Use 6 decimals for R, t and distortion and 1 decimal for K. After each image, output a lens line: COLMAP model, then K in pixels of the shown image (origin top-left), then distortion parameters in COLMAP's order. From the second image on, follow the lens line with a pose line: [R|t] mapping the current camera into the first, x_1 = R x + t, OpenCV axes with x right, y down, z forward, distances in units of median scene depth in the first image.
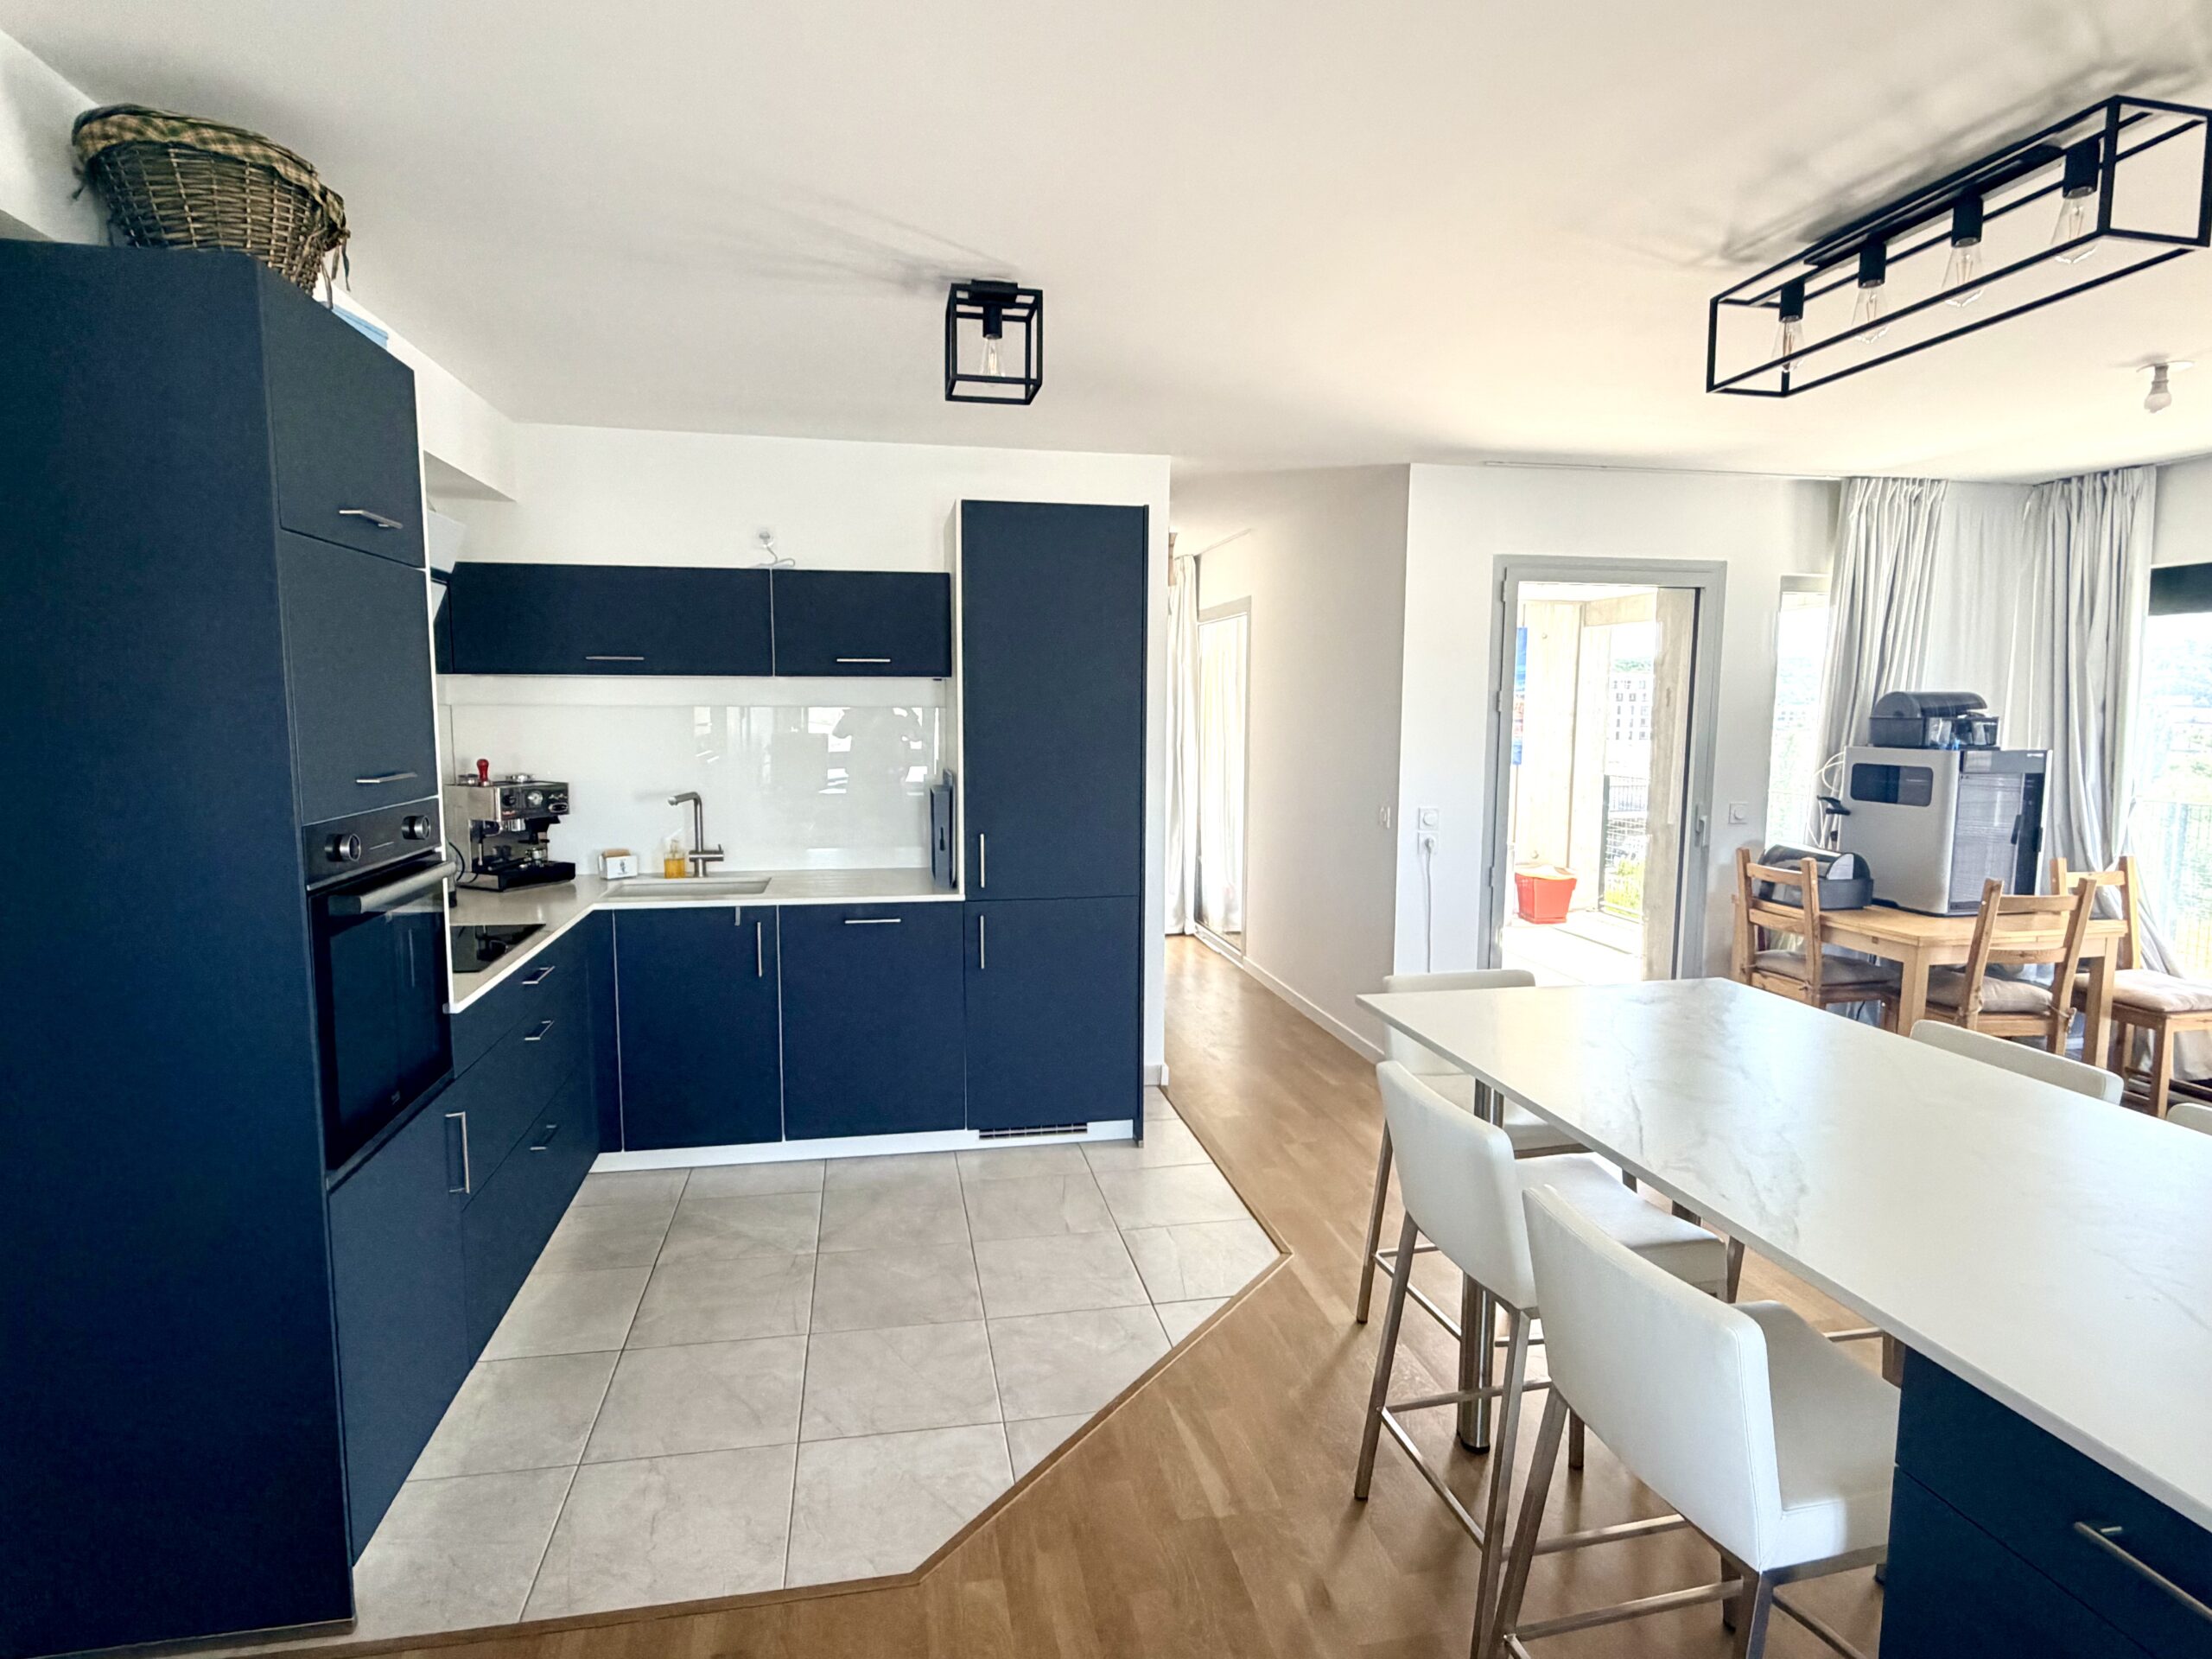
lens RADIAL K [[1168.9, 0, 1107.1], [0, 1168.9, 840.3], [0, 0, 1]] dist [-0.021147, 0.000929]
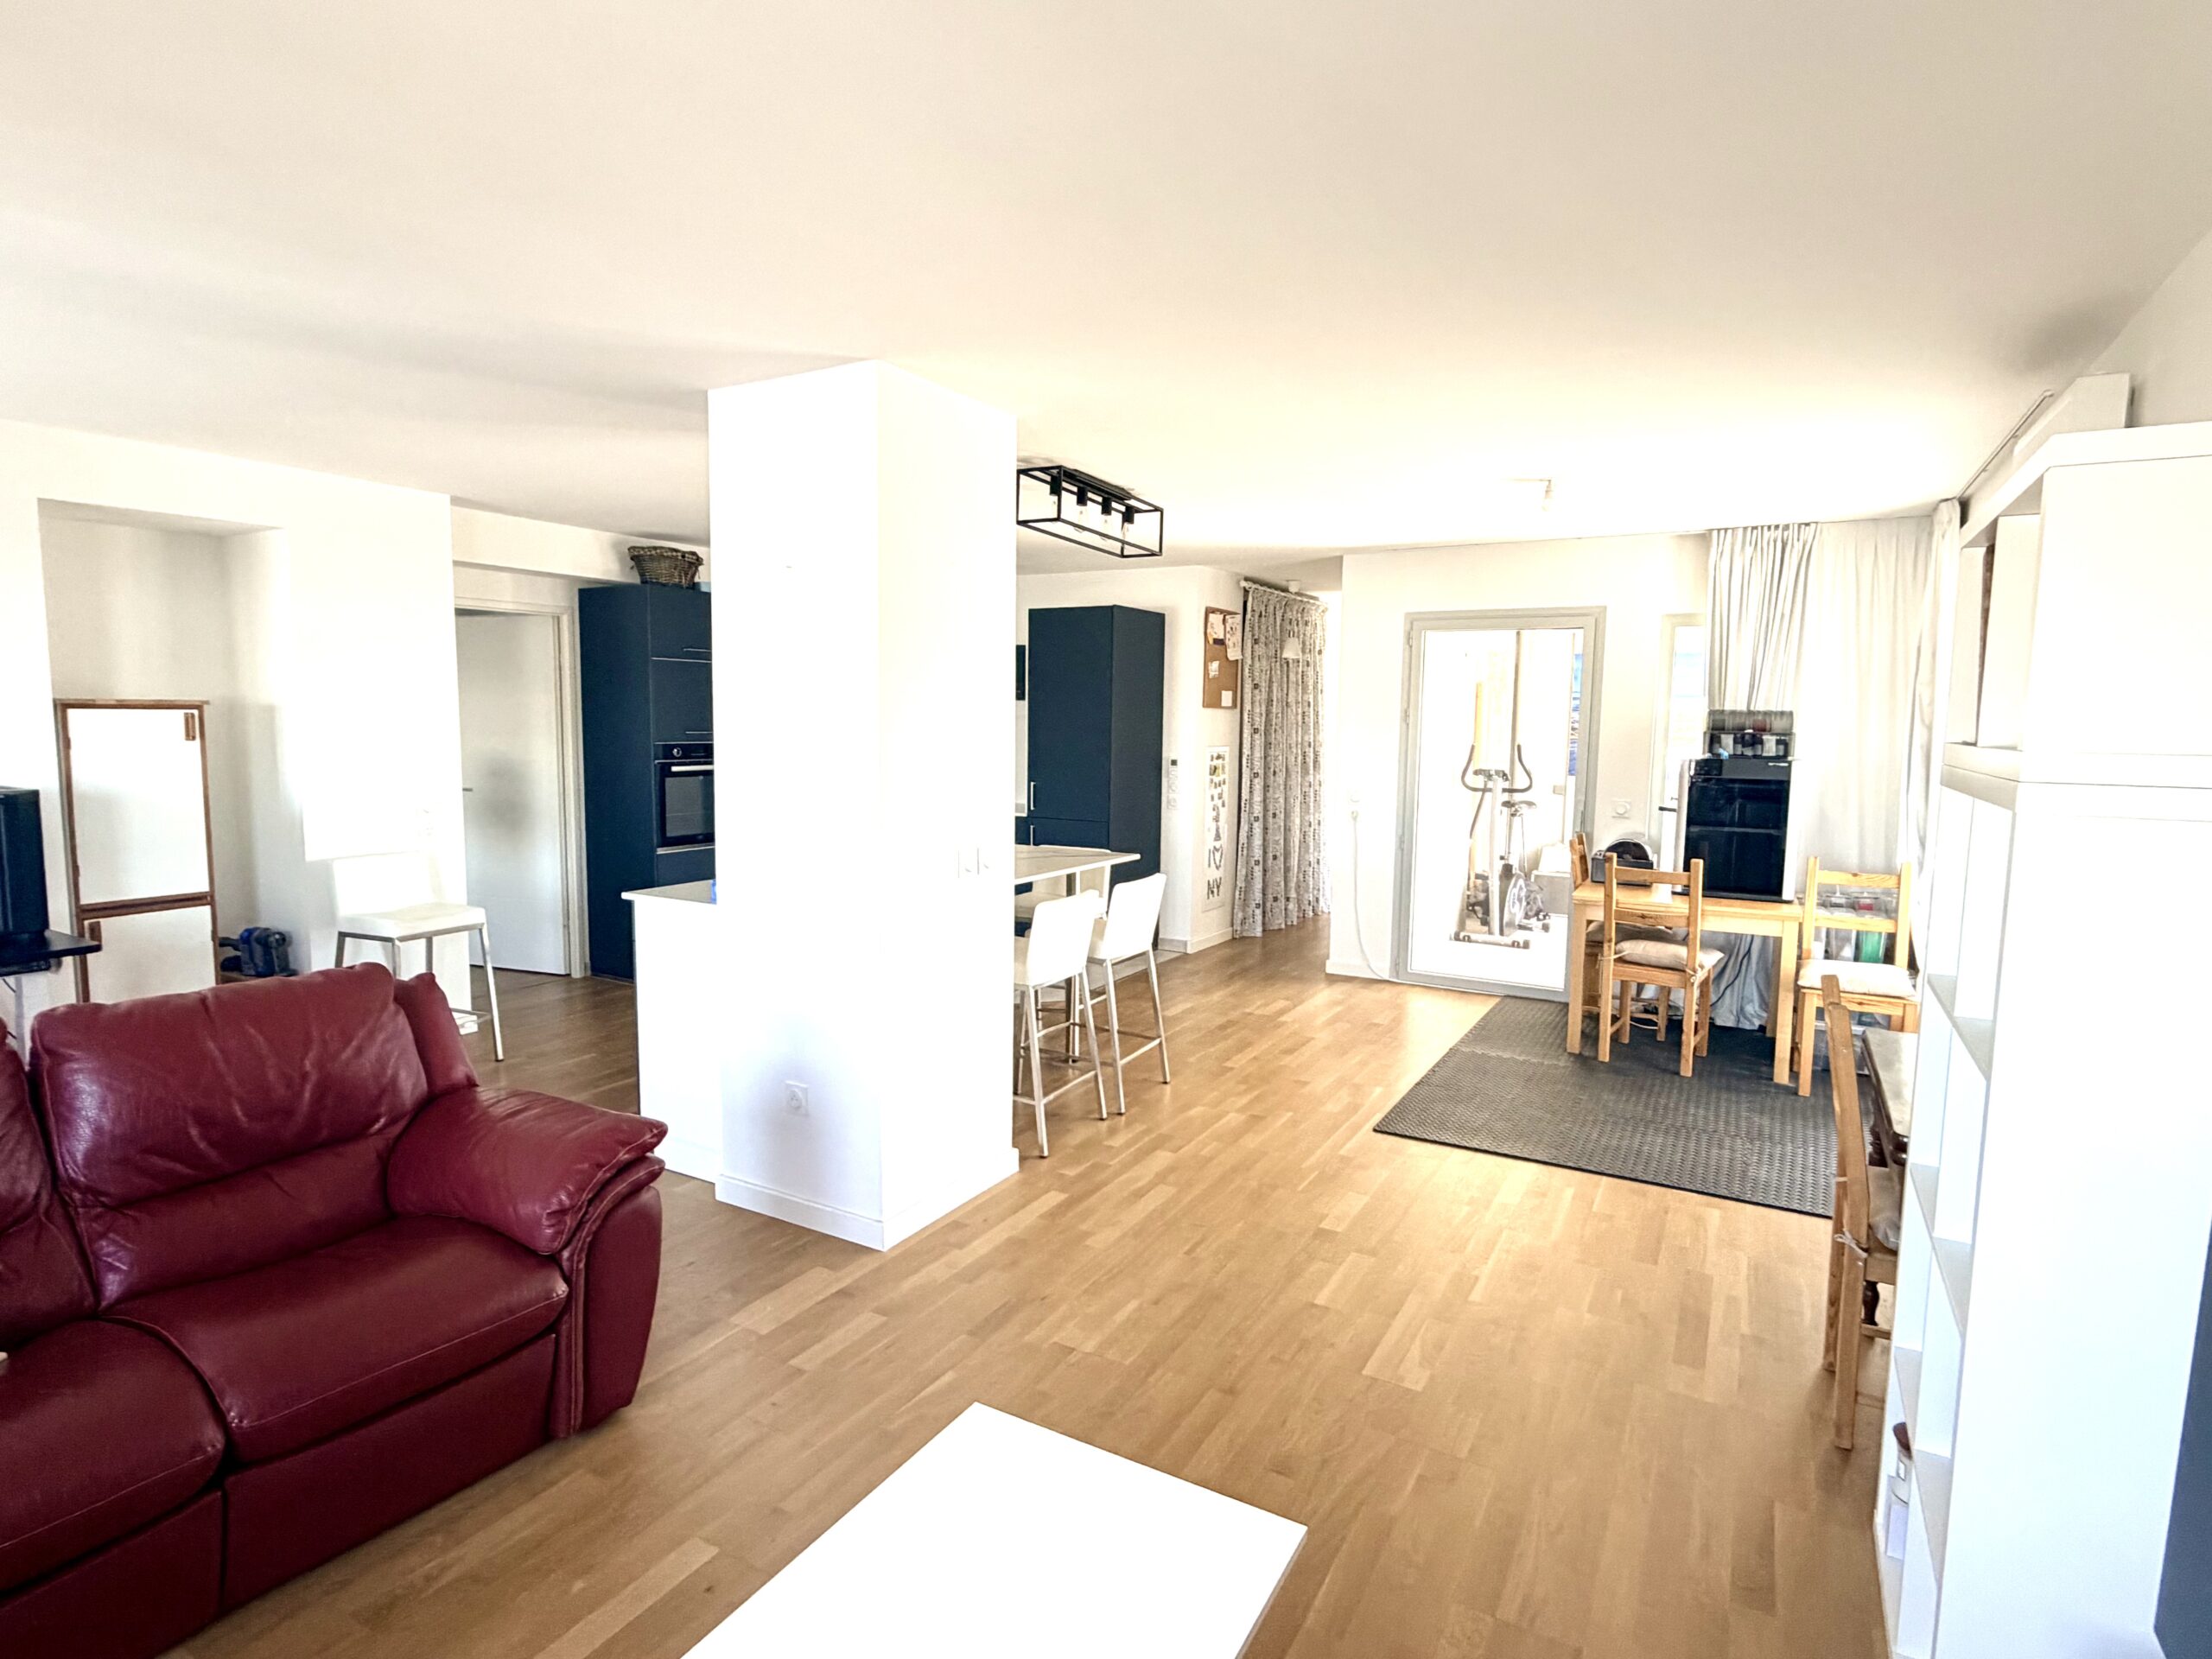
lens RADIAL K [[1142.1, 0, 1106.0], [0, 1142.1, 829.5], [0, 0, 1]] dist [-0.051449, 0.000058]
pose [[0.759220, 0.069811, -0.647079, 0.973788], [-0.087408, 0.996160, 0.004917, 0.042883], [0.644938, 0.052827, 0.762407, -0.272870]]
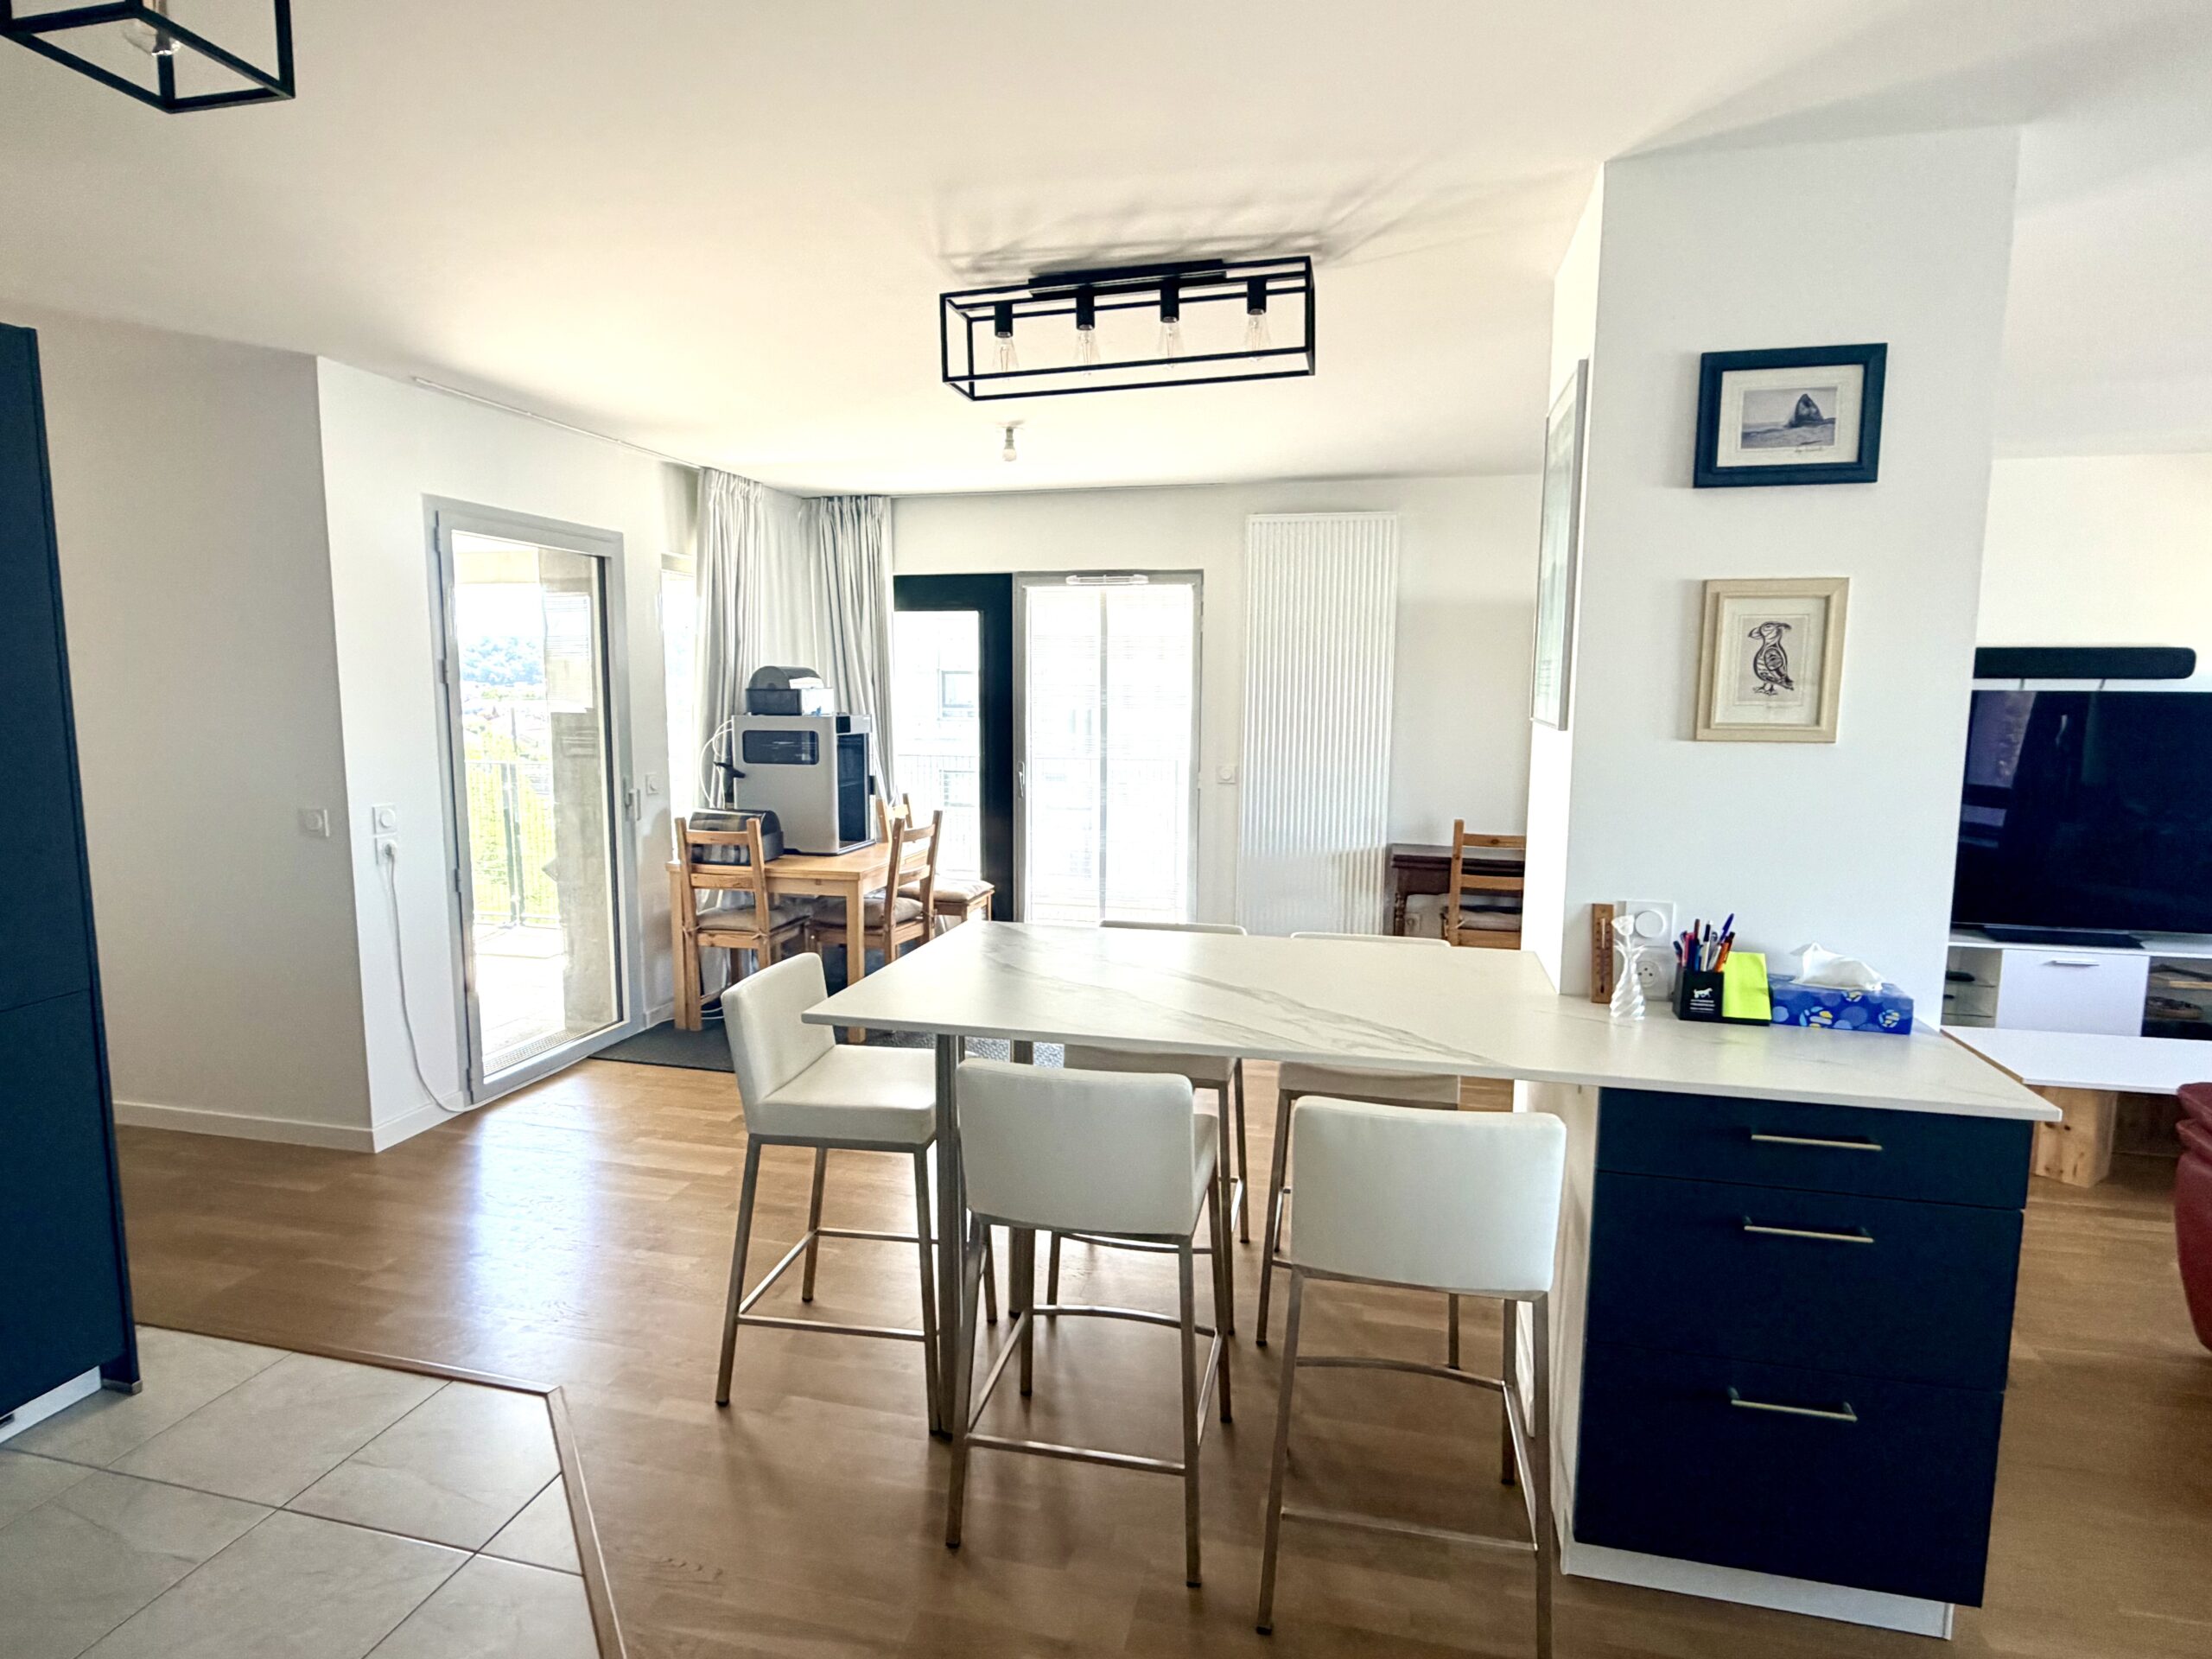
lens RADIAL K [[1162.2, 0, 1092.1], [0, 1162.2, 835.6], [0, 0, 1]] dist [-0.001216, 0.000566]
pose [[0.418532, -0.115504, 0.900827, -0.237823], [0.101855, 0.991592, 0.079819, -0.022070], [-0.902473, 0.058347, 0.426777, 0.235482]]
